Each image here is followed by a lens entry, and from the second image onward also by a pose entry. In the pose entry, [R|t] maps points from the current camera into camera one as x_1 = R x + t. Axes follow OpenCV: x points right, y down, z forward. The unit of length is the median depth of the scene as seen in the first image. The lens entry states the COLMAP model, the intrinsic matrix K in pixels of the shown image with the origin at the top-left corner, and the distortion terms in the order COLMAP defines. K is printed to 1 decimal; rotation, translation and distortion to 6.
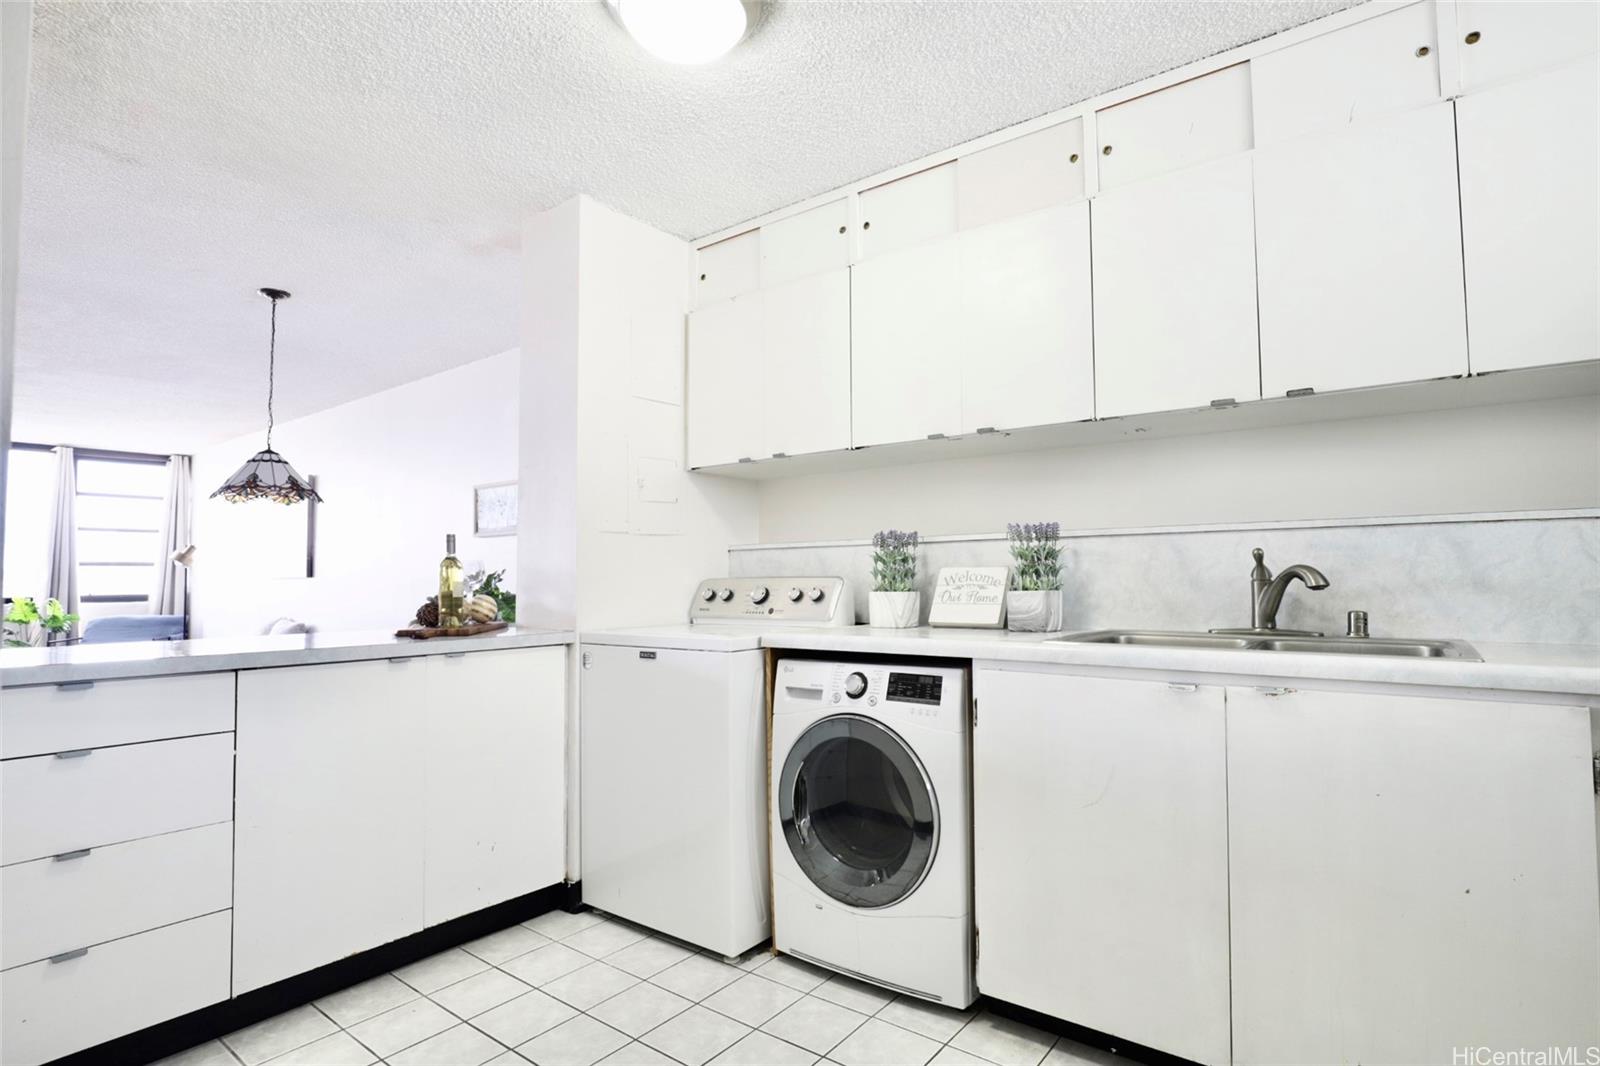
lens RADIAL K [[822.0, 0, 800.2], [0, 822.0, 529.8], [0, 0, 1]] dist [-0.000771, 0.000339]
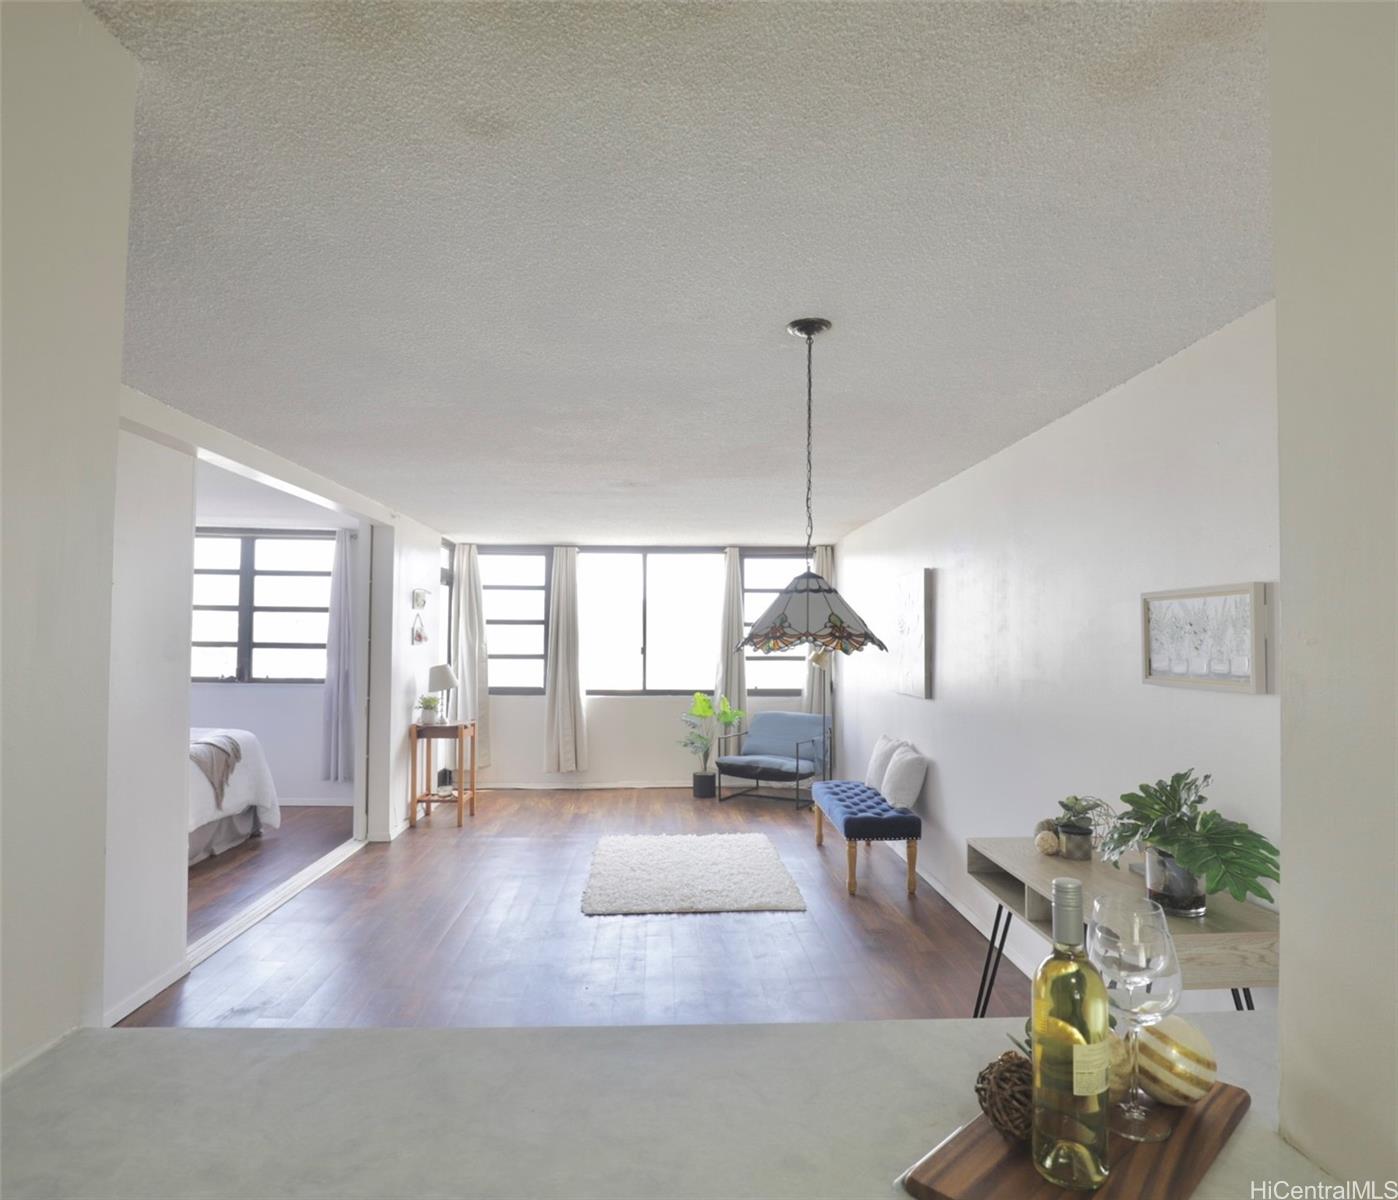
lens RADIAL K [[859.7, 0, 701.0], [0, 859.7, 608.1], [0, 0, 1]] dist [-0.005907, -0.001498]
pose [[0.657505, -0.010498, -0.753377, -0.150920], [0.032863, 0.999351, 0.014756, -0.062774], [0.752733, -0.034460, 0.657424, 0.381003]]
